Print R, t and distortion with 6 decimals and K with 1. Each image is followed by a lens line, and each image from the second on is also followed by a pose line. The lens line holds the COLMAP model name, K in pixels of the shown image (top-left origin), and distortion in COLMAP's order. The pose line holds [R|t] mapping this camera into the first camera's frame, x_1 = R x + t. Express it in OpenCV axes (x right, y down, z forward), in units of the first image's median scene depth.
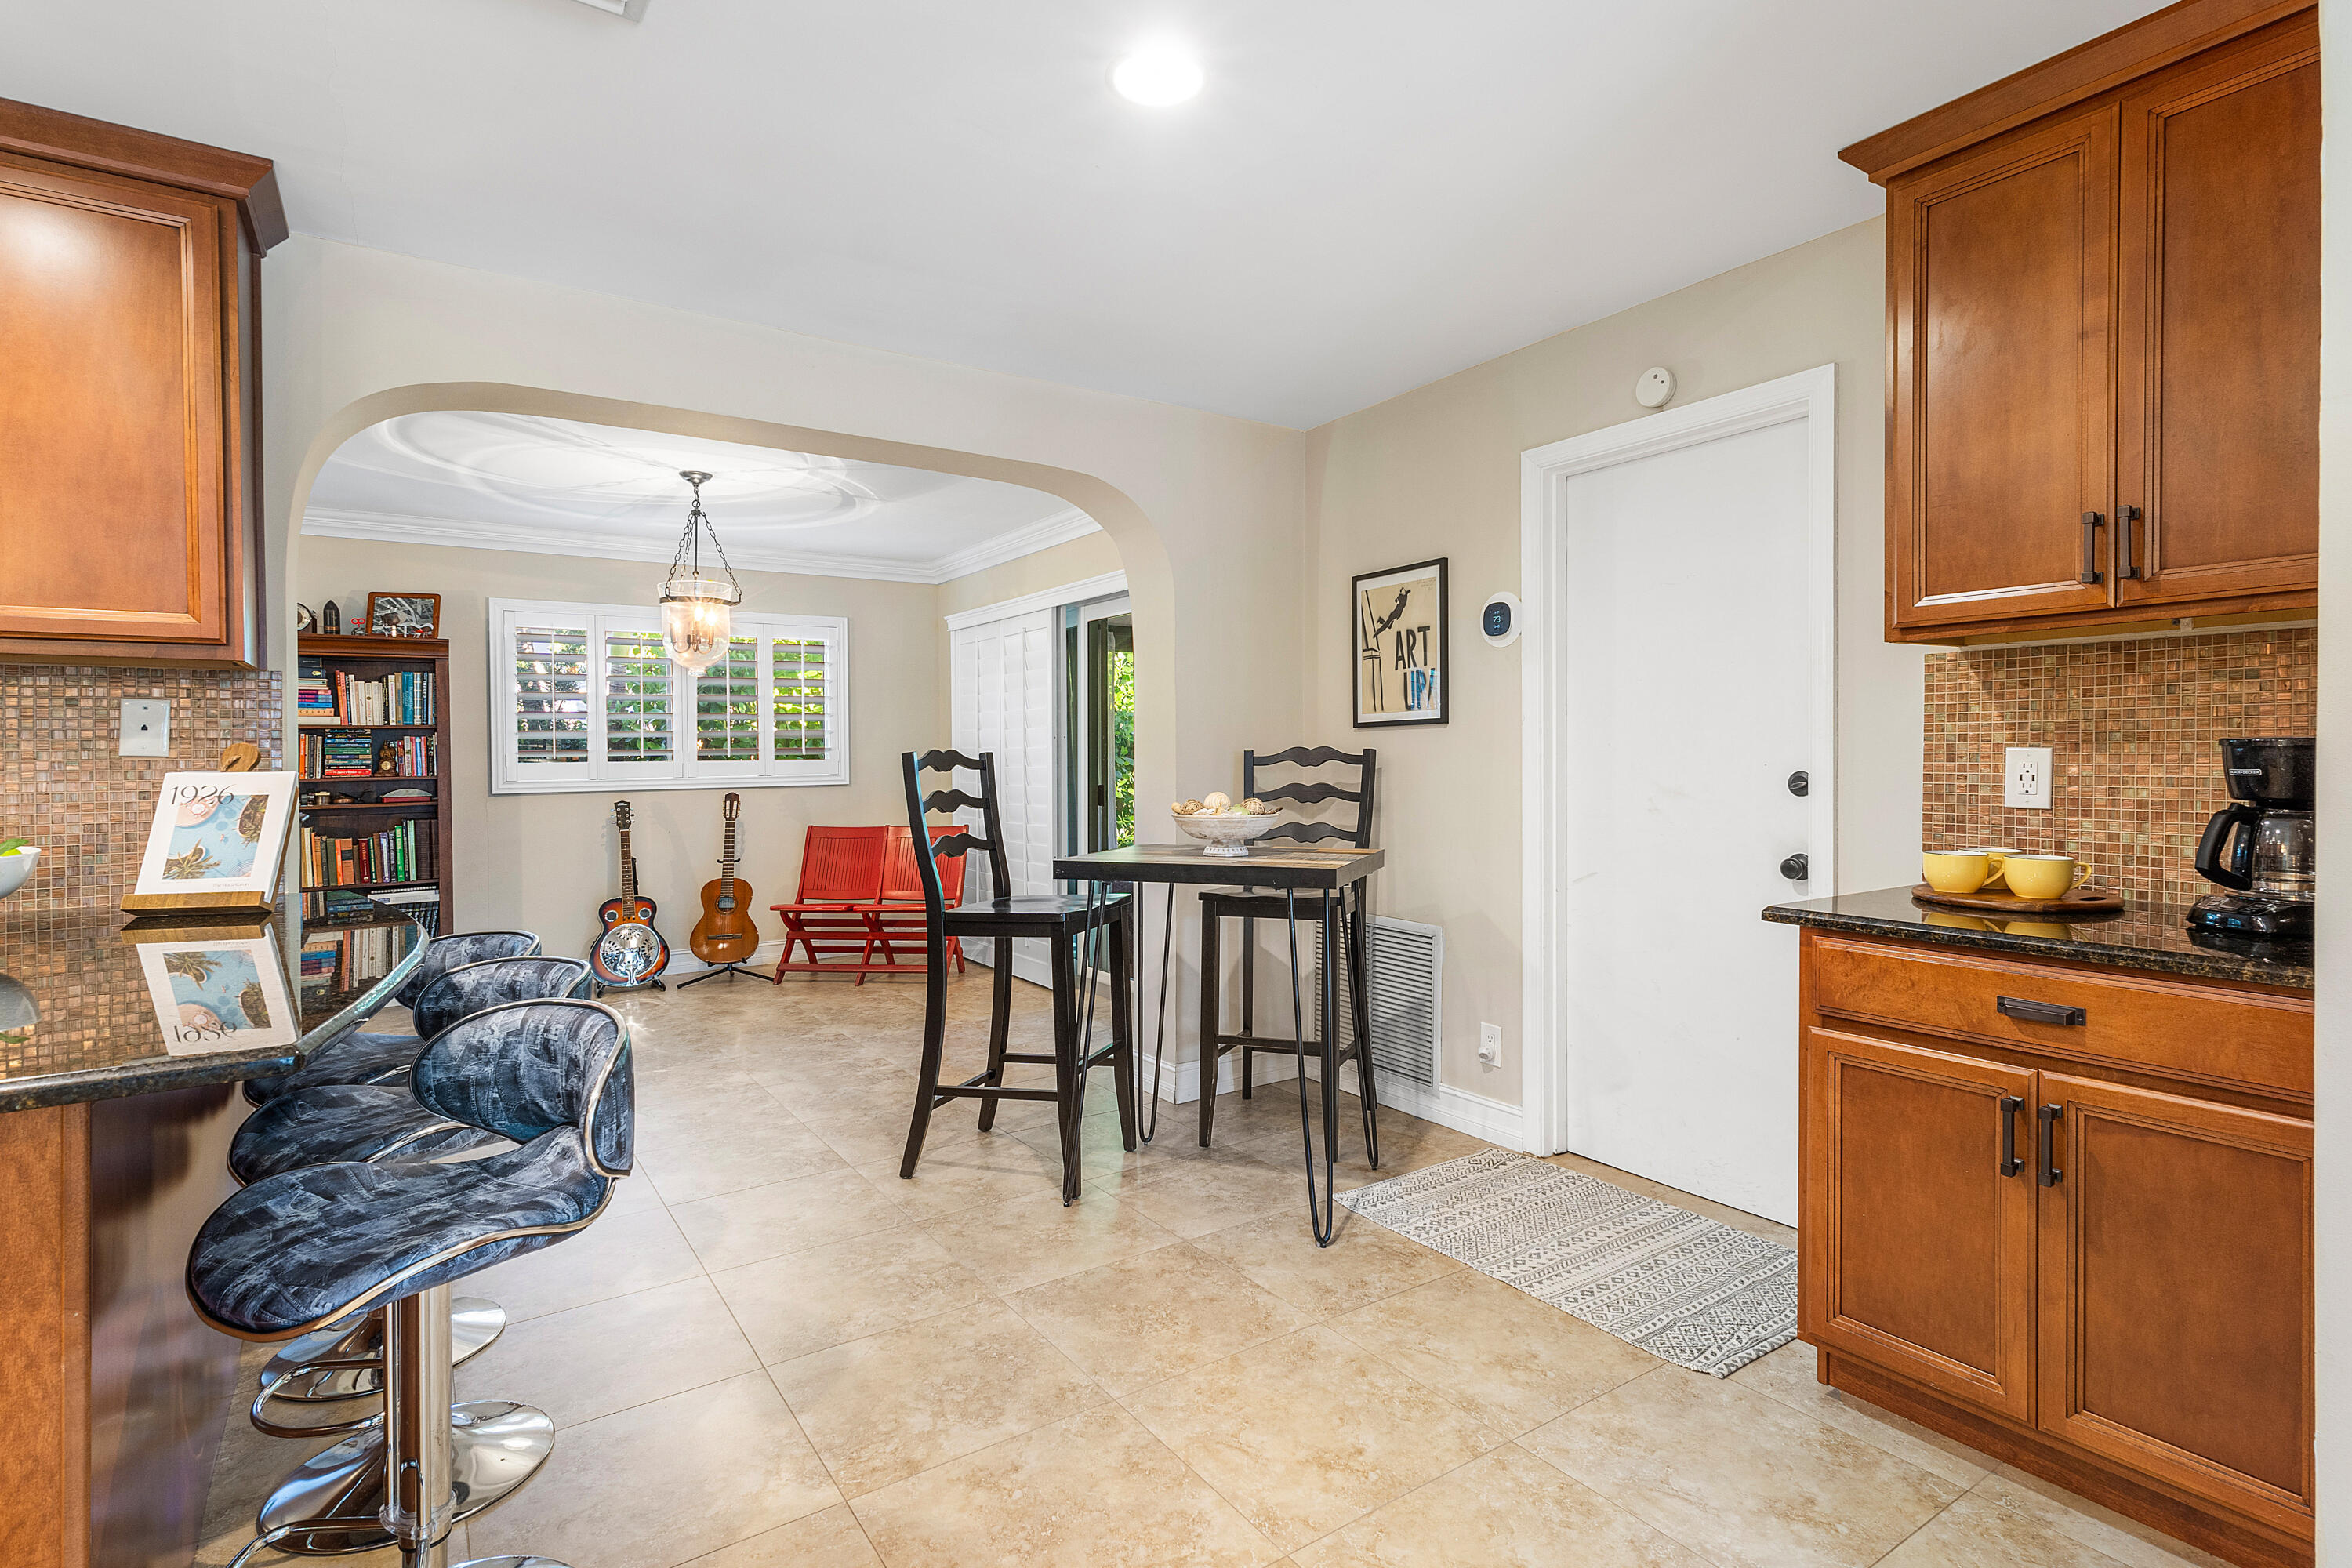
lens RADIAL K [[1163.3, 0, 1176.1], [0, 1163.3, 761.8], [0, 0, 1]] dist [0.004432, 0.000693]
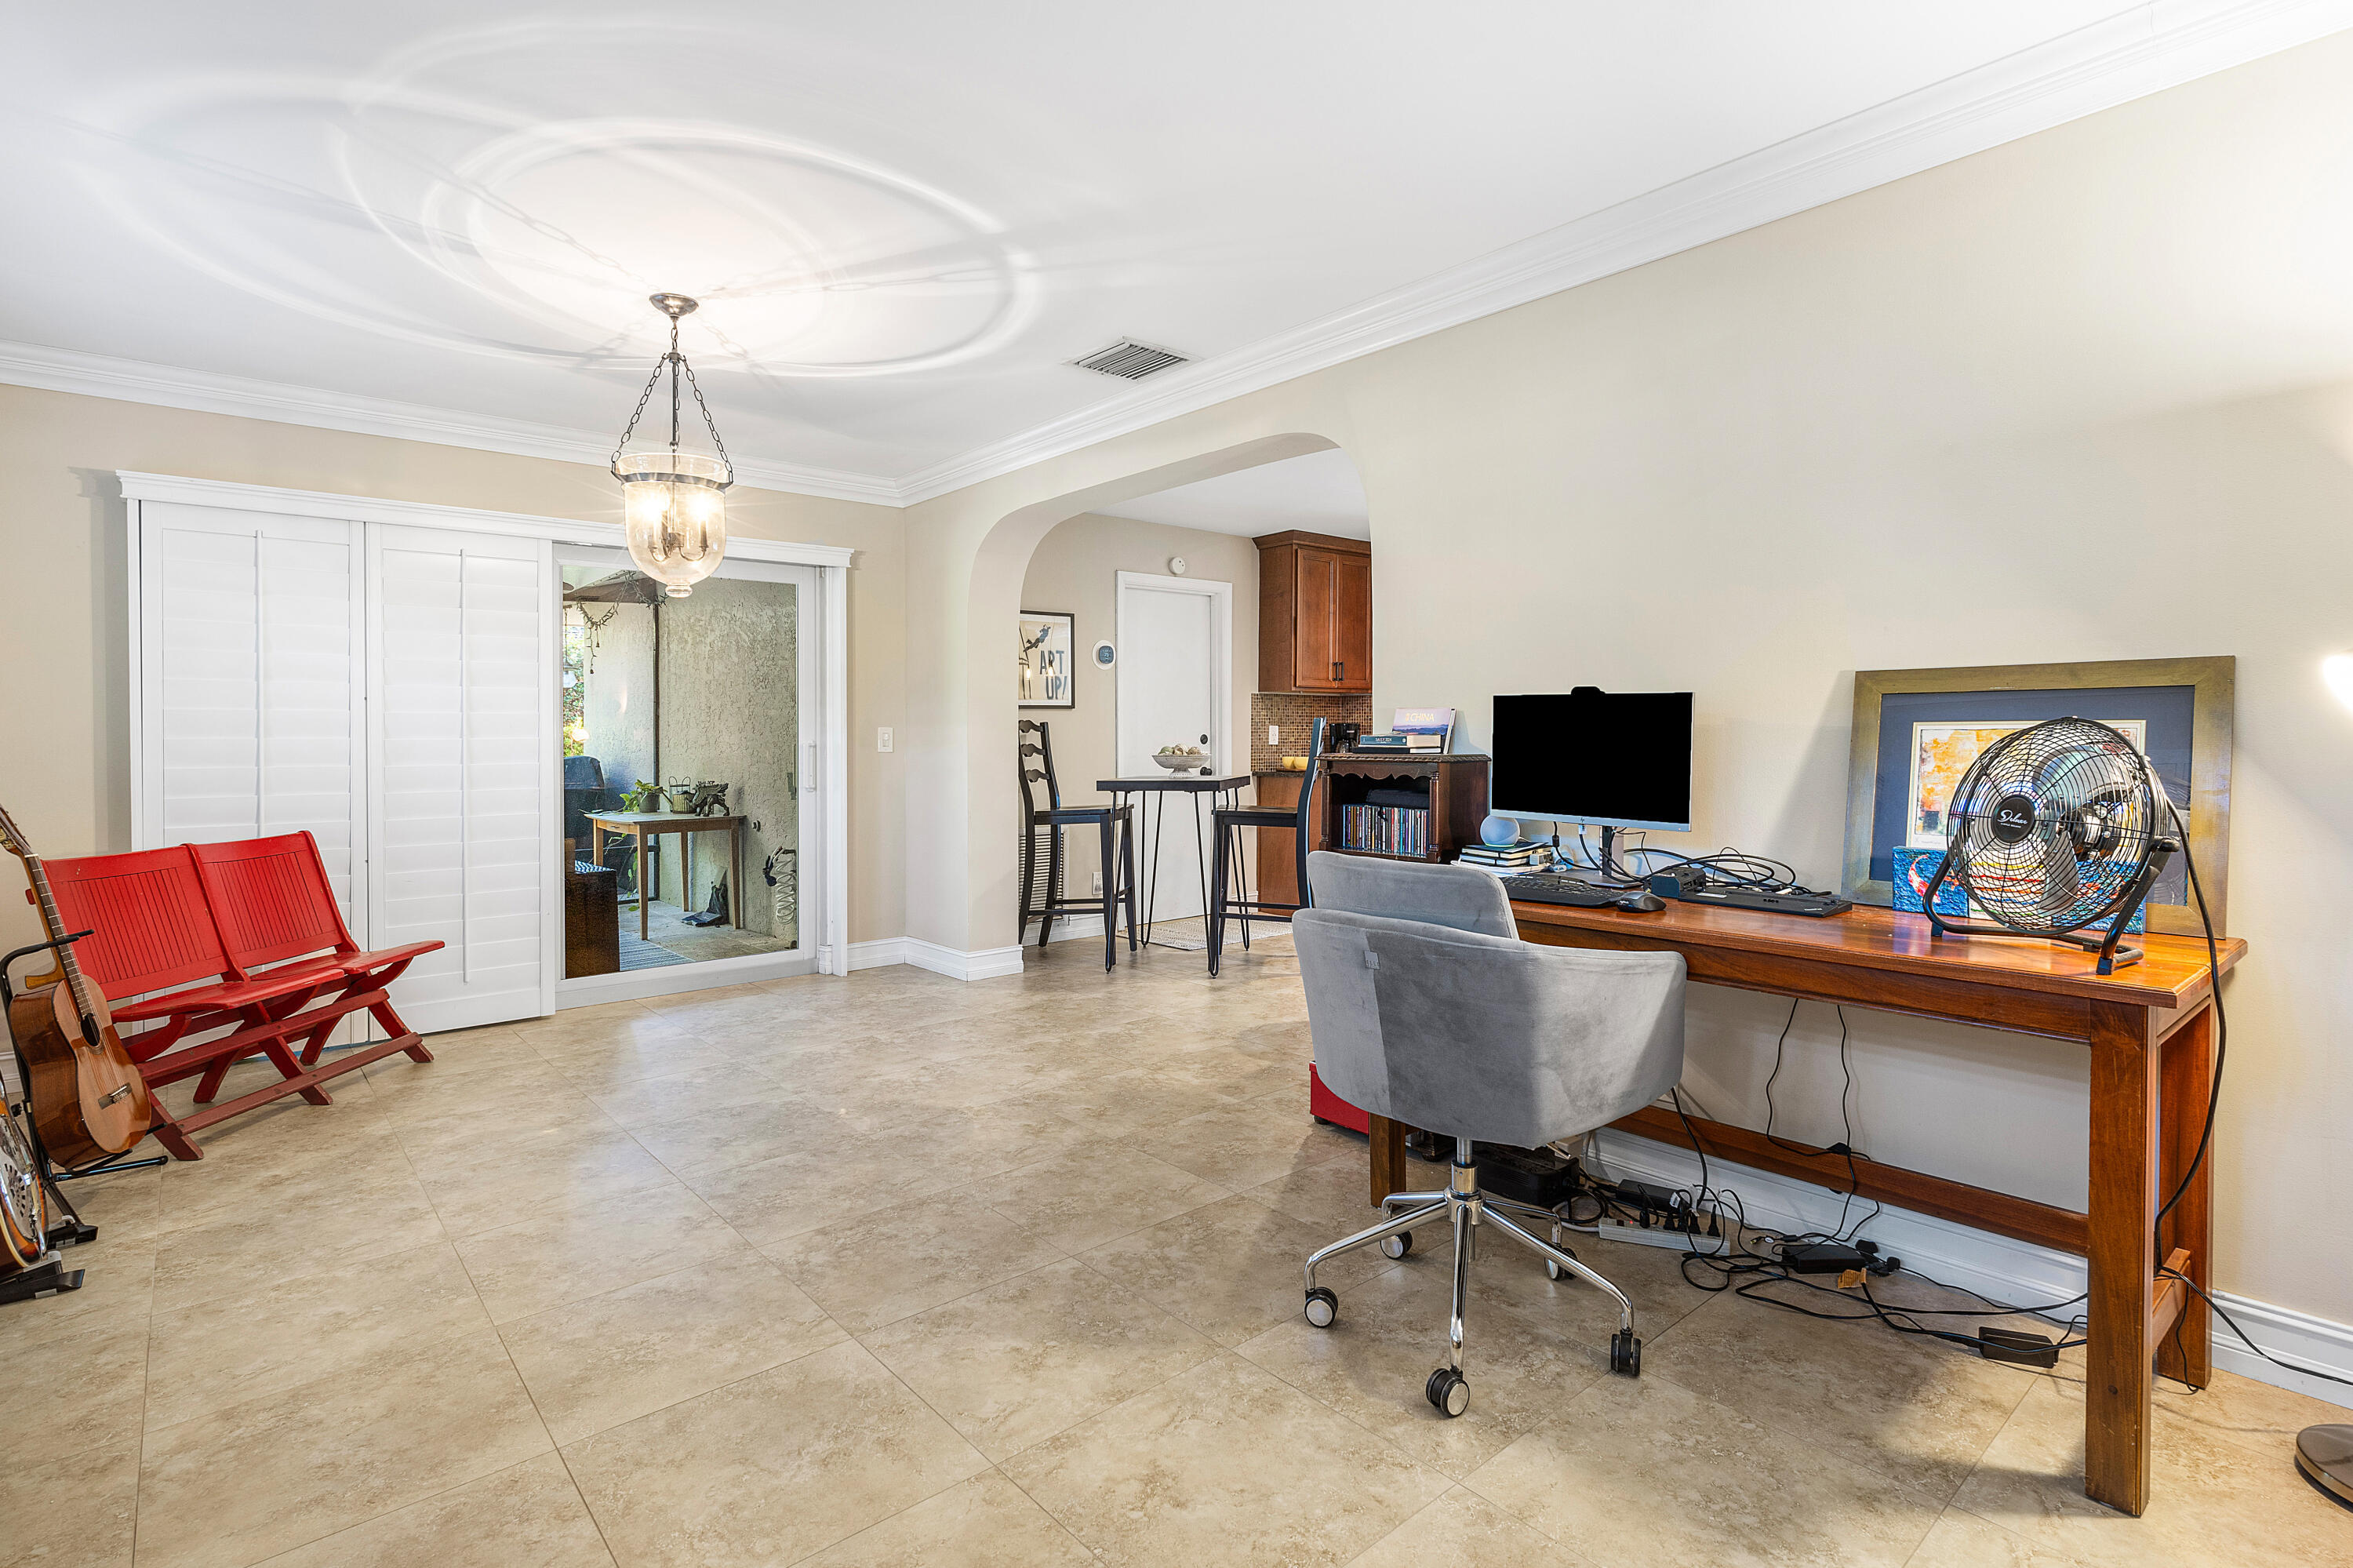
lens RADIAL K [[1151.1, 0, 1189.4], [0, 1151.1, 771.5], [0, 0, 1]] dist [0.001039, -0.000613]
pose [[-0.123206, -0.019410, 0.992191, -1.414672], [0.018776, 0.999584, 0.021886, 0.024735], [-0.992203, 0.021326, -0.122790, 0.973736]]
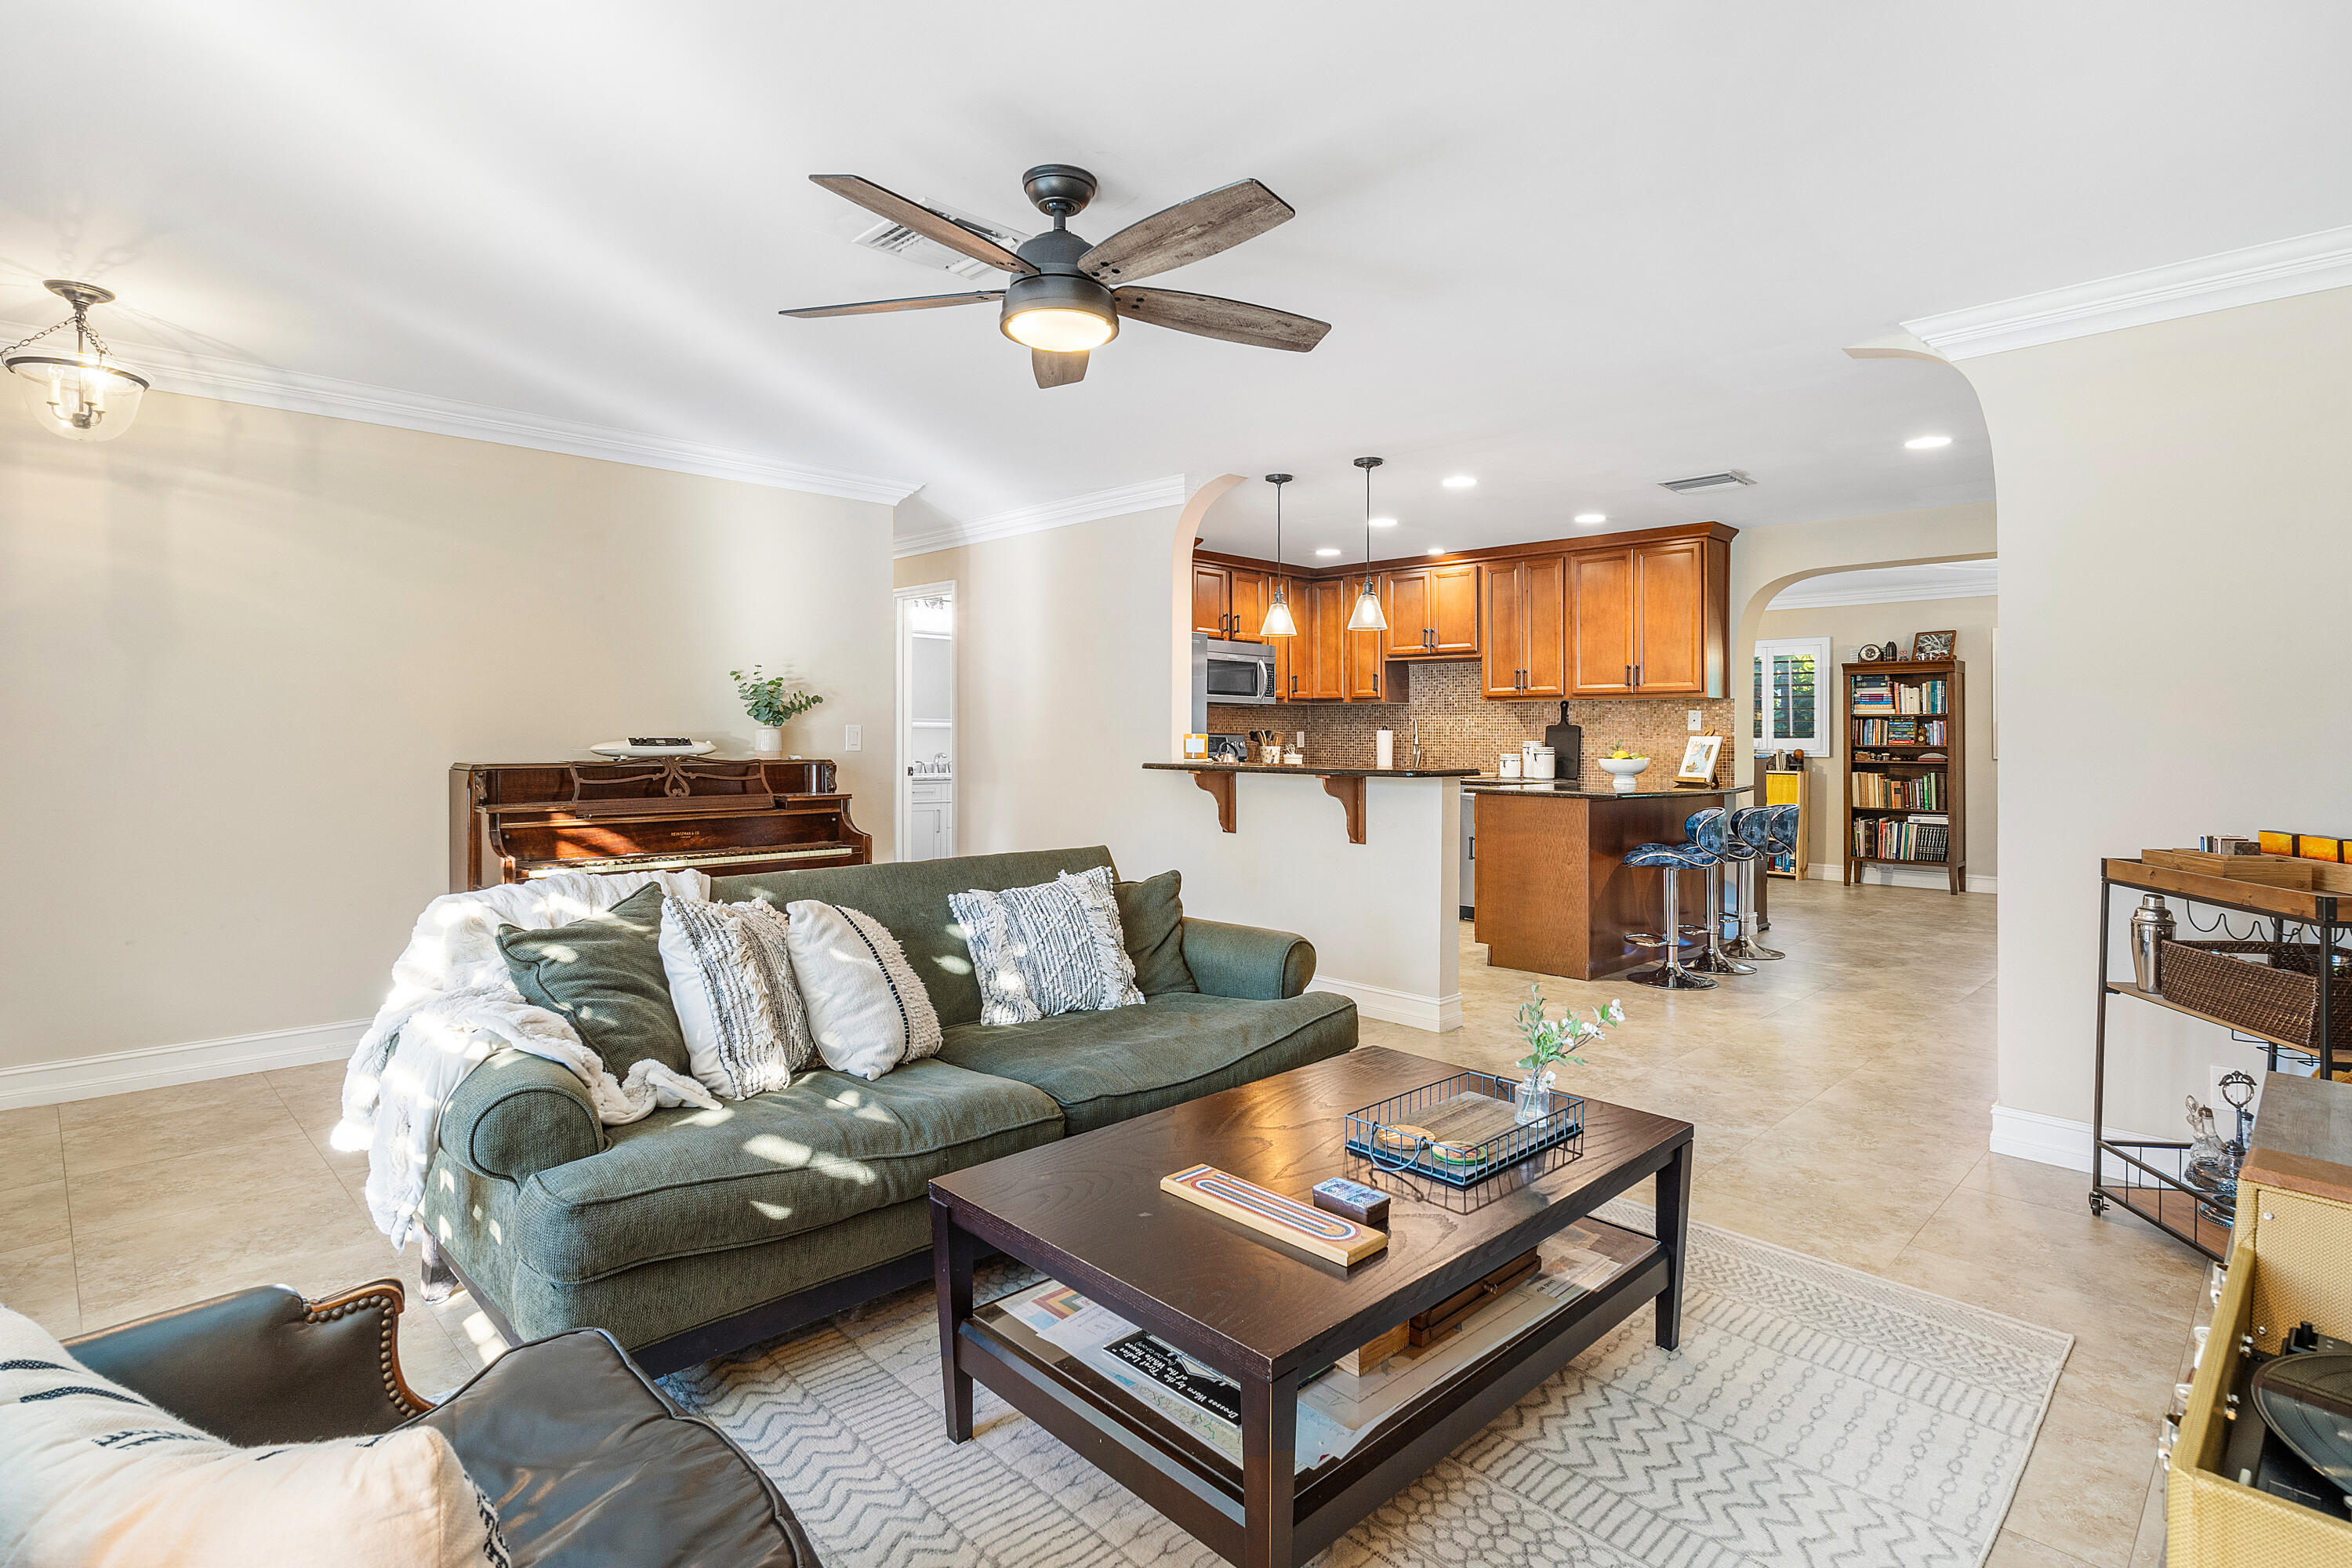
lens RADIAL K [[1169.1, 0, 1217.4], [0, 1169.1, 713.3], [0, 0, 1]] dist [0.000351, 0.000125]
pose [[0.218419, -0.003420, -0.975849, 1.008748], [-0.017856, 0.999812, -0.007500, -0.003055], [0.975692, 0.019063, 0.218317, -0.460033]]
